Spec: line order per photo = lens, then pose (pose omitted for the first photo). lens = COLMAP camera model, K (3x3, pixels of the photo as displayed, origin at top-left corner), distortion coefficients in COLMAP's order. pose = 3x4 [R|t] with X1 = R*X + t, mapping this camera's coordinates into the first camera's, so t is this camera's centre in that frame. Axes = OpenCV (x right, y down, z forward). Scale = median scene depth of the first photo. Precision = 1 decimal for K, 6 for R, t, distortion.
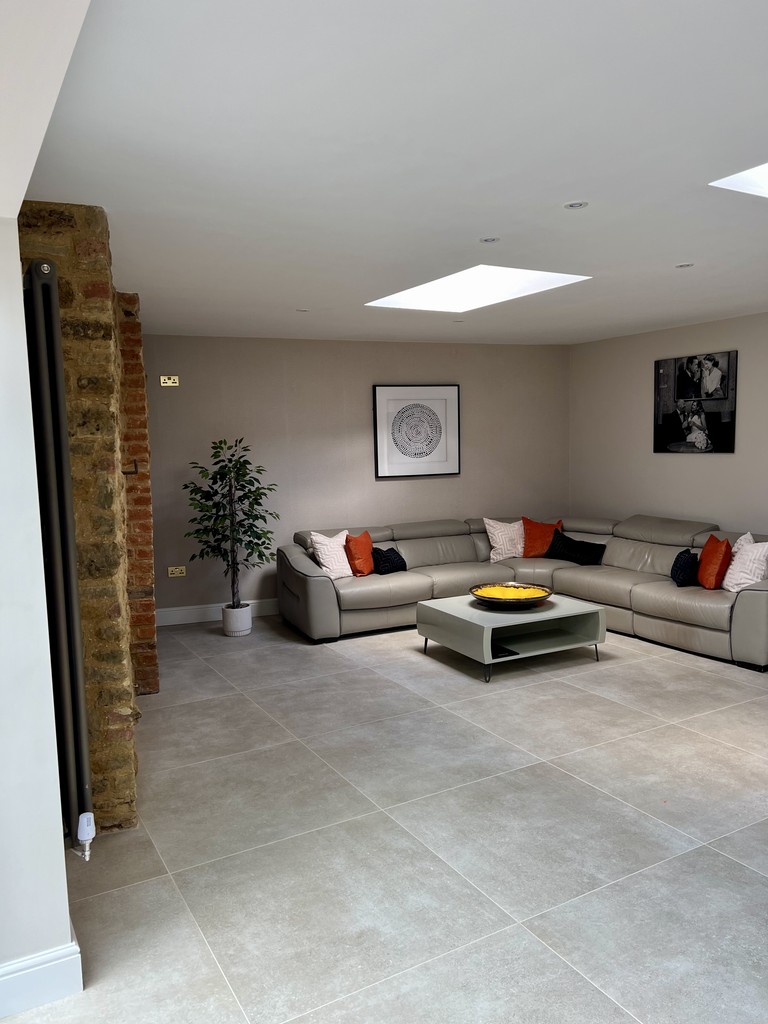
lens RADIAL K [[764.0, 0, 376.5], [0, 764.0, 518.0], [0, 0, 1]] dist [0.016905, -0.037120]
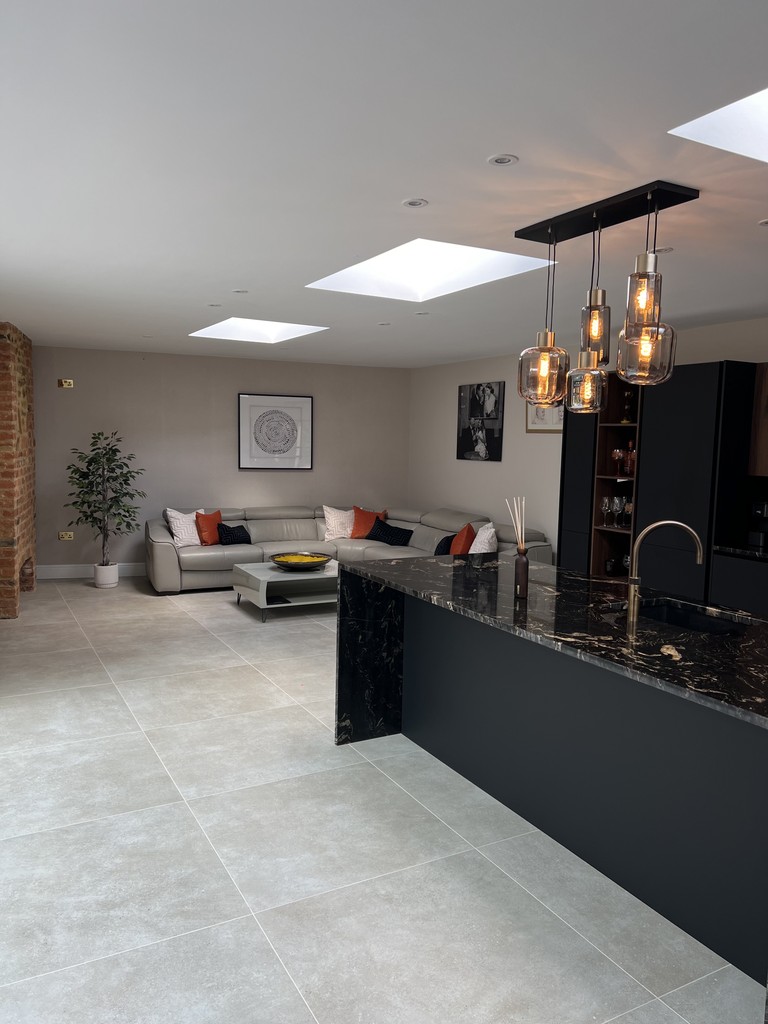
lens RADIAL K [[764.0, 0, 393.7], [0, 764.0, 511.6], [0, 0, 1]] dist [0.016905, -0.037120]
pose [[0.998878, 0.046786, 0.007323, 0.279117], [-0.046716, 0.998863, -0.009519, 0.018444], [-0.007760, 0.009166, 0.999928, -0.267373]]
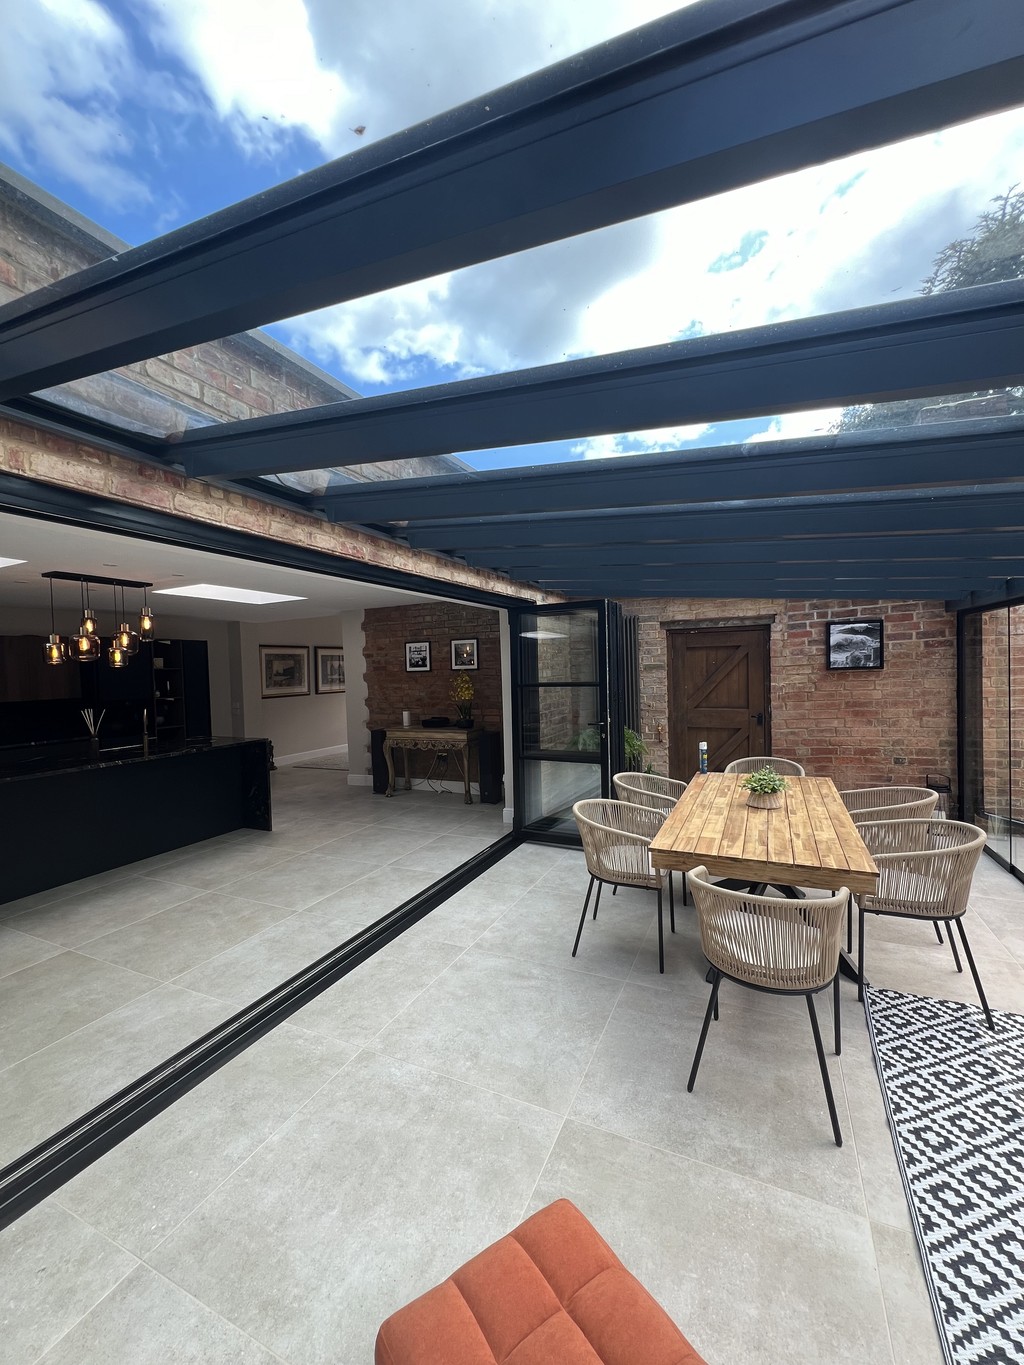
lens RADIAL K [[546.5, 0, 510.2], [0, 546.5, 681.5], [0, 0, 1]] dist [-0.006253, -0.000117]
pose [[-0.584761, 0.027709, 0.810732, -0.531066], [0.131966, 0.989353, 0.061370, -0.005890], [-0.800400, 0.142876, -0.582192, 0.205615]]
